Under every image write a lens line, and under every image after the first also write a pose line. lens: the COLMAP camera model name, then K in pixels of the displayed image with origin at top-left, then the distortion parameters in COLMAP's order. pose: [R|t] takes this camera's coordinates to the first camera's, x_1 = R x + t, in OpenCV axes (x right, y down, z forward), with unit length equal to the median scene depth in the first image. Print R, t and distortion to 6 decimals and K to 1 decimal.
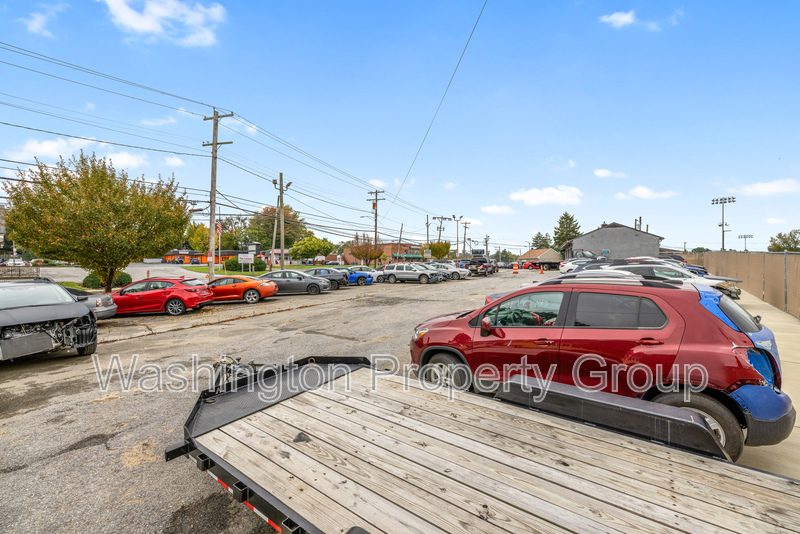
lens RADIAL K [[339.7, 0, 403.5], [0, 339.7, 267.4], [0, 0, 1]] dist [0.020297, 0.000099]
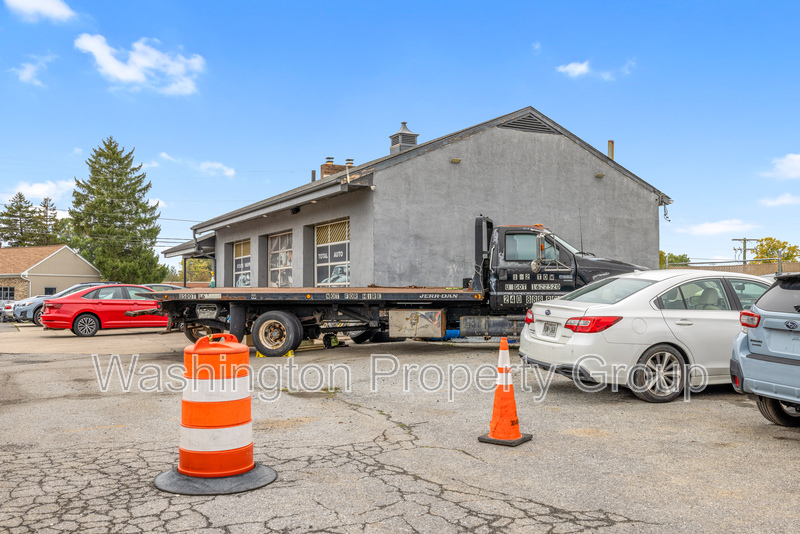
lens RADIAL K [[805.7, 0, 401.4], [0, 805.7, 265.8], [0, 0, 1]] dist [0.017793, 0.000000]
pose [[0.653254, 0.034677, 0.756344, 0.200801], [-0.000593, 0.998974, -0.045288, -0.013160], [-0.757139, 0.029136, 0.652604, 0.744309]]
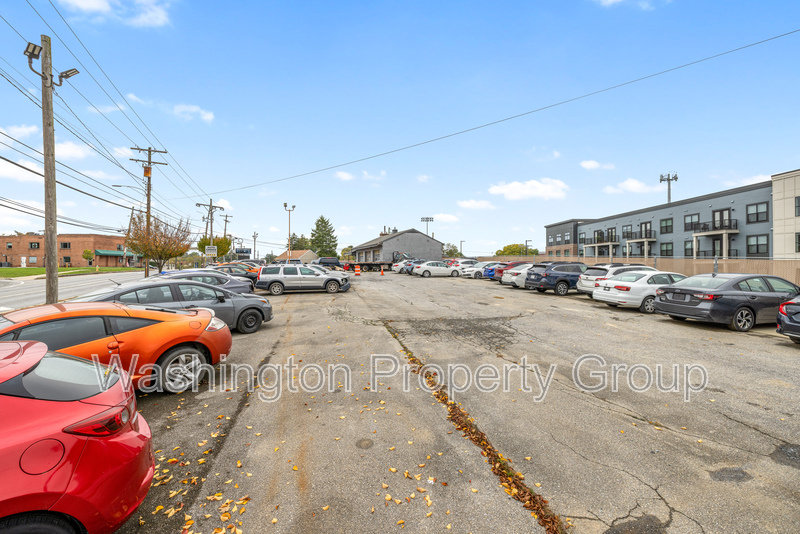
lens RADIAL K [[339.7, 0, 396.5], [0, 339.7, 267.1], [0, 0, 1]] dist [0.020297, 0.000099]
pose [[0.726301, -0.001457, 0.687375, -0.187399], [0.004475, 0.999987, -0.002609, -0.002055], [-0.687362, 0.004971, 0.726298, 0.230430]]
